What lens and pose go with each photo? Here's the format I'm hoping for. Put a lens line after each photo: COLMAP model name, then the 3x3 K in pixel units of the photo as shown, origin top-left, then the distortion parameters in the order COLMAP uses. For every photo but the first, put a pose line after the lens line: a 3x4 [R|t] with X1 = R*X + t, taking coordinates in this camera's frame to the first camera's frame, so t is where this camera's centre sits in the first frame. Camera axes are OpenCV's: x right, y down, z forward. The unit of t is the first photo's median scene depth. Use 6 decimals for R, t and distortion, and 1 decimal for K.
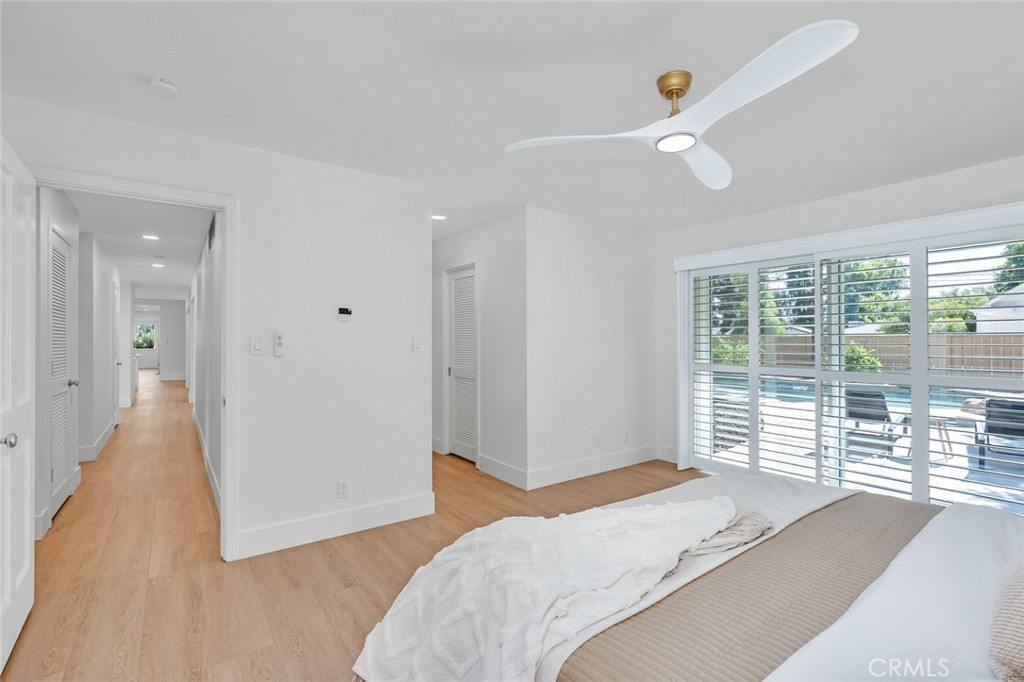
lens RADIAL K [[470.0, 0, 512.0], [0, 470.0, 341.0], [0, 0, 1]] dist [0.000105, 0.000010]
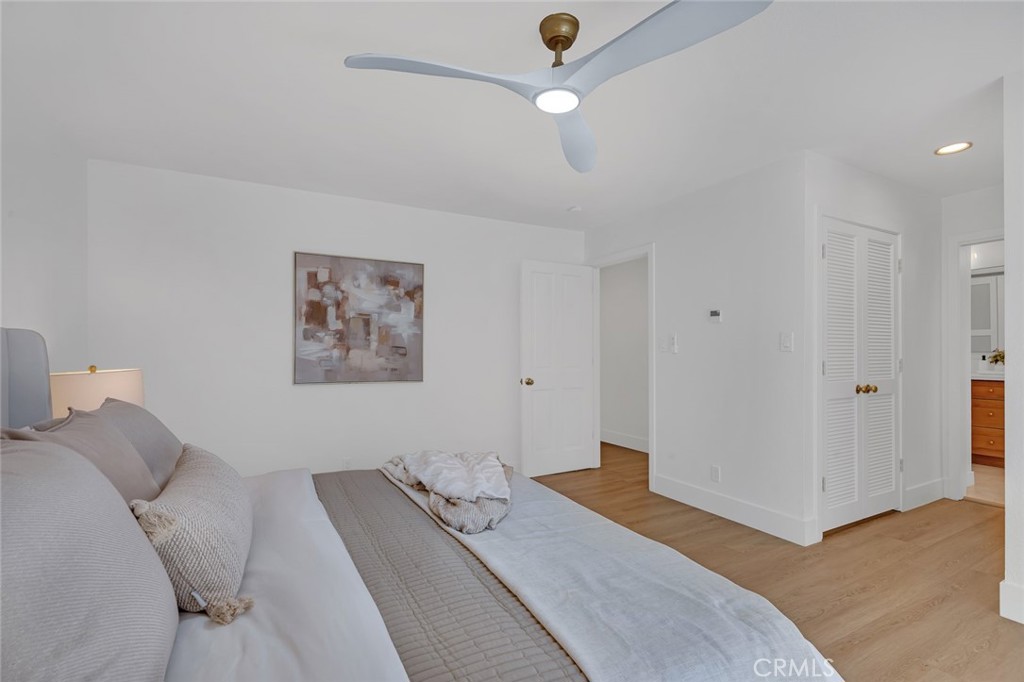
lens RADIAL K [[454.0, 0, 512.0], [0, 454.0, 341.0], [0, 0, 1]] dist [-0.001095, -0.000087]
pose [[-0.134499, -0.025490, -0.990586, 0.836378], [0.003622, 0.999650, -0.026215, 0.031434], [0.990907, -0.007114, -0.134359, 0.721454]]
